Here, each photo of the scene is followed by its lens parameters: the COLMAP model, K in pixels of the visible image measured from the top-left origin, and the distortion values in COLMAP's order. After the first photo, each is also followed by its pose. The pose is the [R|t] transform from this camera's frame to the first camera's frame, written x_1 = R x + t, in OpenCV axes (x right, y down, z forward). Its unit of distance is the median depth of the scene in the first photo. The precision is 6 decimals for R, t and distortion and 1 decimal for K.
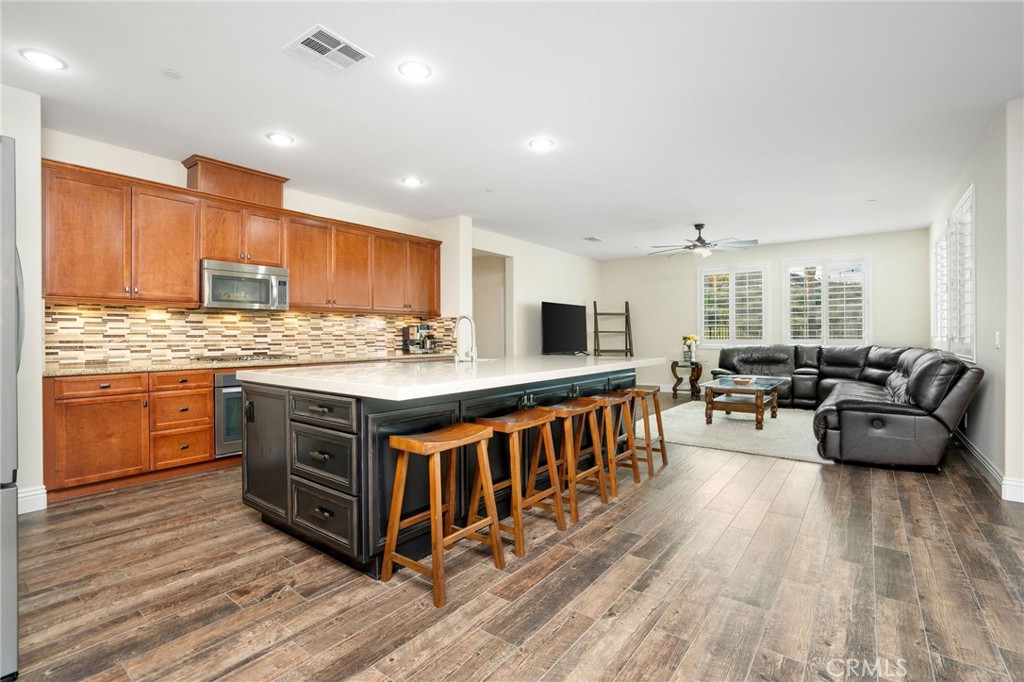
lens RADIAL K [[471.4, 0, 513.2], [0, 471.4, 337.7], [0, 0, 1]] dist [-0.018771, 0.000571]
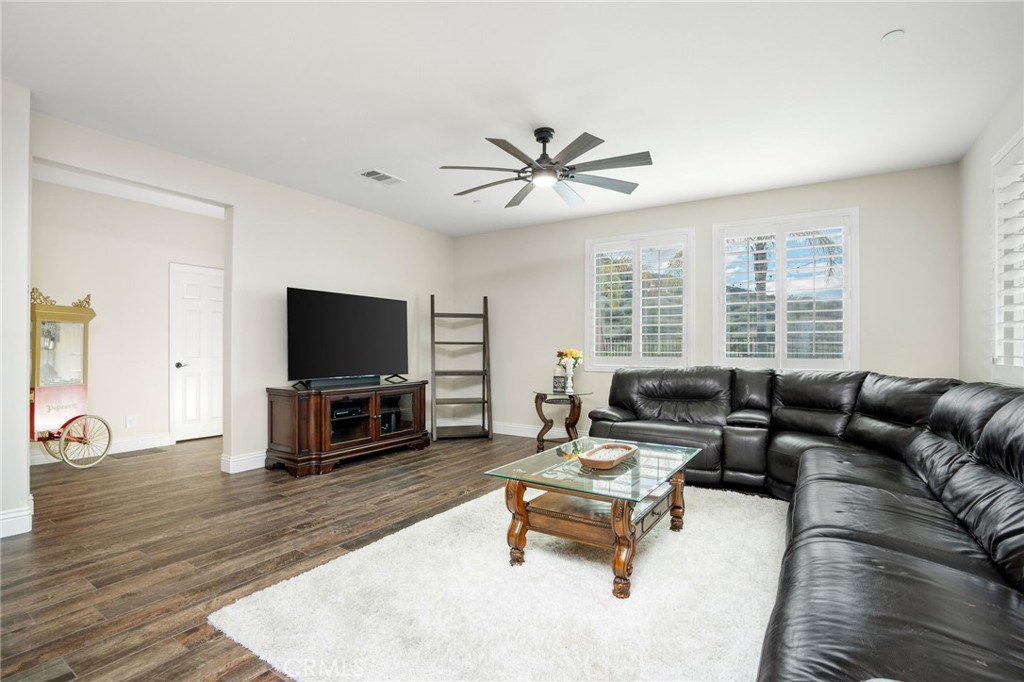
lens RADIAL K [[478.2, 0, 506.6], [0, 478.2, 345.9], [0, 0, 1]] dist [-0.050439, 0.014143]
pose [[0.997483, 0.008012, 0.070459, 0.403173], [-0.007390, 0.999931, -0.009079, -0.005889], [-0.070526, 0.008535, 0.997473, 0.619387]]
